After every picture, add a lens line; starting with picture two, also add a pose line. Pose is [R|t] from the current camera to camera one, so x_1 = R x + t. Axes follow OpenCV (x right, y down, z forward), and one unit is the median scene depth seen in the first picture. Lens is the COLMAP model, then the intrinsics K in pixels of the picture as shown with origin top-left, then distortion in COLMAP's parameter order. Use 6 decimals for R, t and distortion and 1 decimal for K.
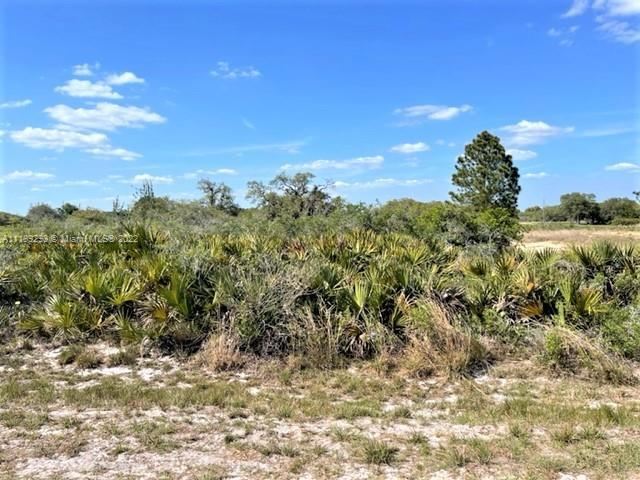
lens RADIAL K [[489.6, 0, 323.4], [0, 489.6, 232.8], [0, 0, 1]] dist [0.075201, -0.097976]
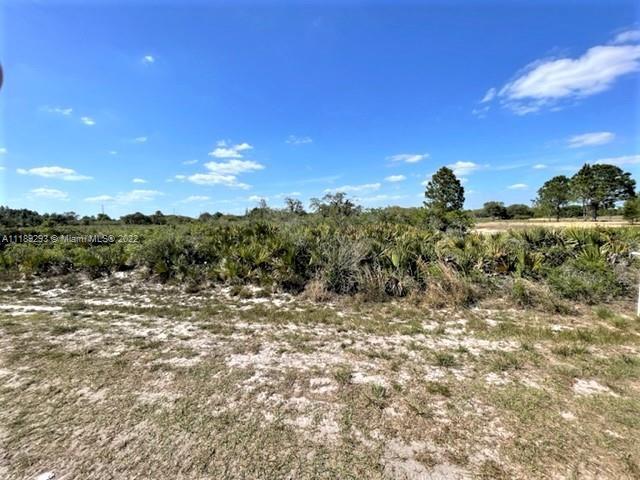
lens RADIAL K [[260.1, 0, 320.0], [0, 260.1, 240.0], [0, 0, 1]] dist [-0.000549, -0.000066]
pose [[0.995118, -0.004404, -0.098595, -0.096800], [0.009735, 0.998512, 0.053652, 0.007806], [0.098212, -0.054350, 0.993680, 0.077255]]
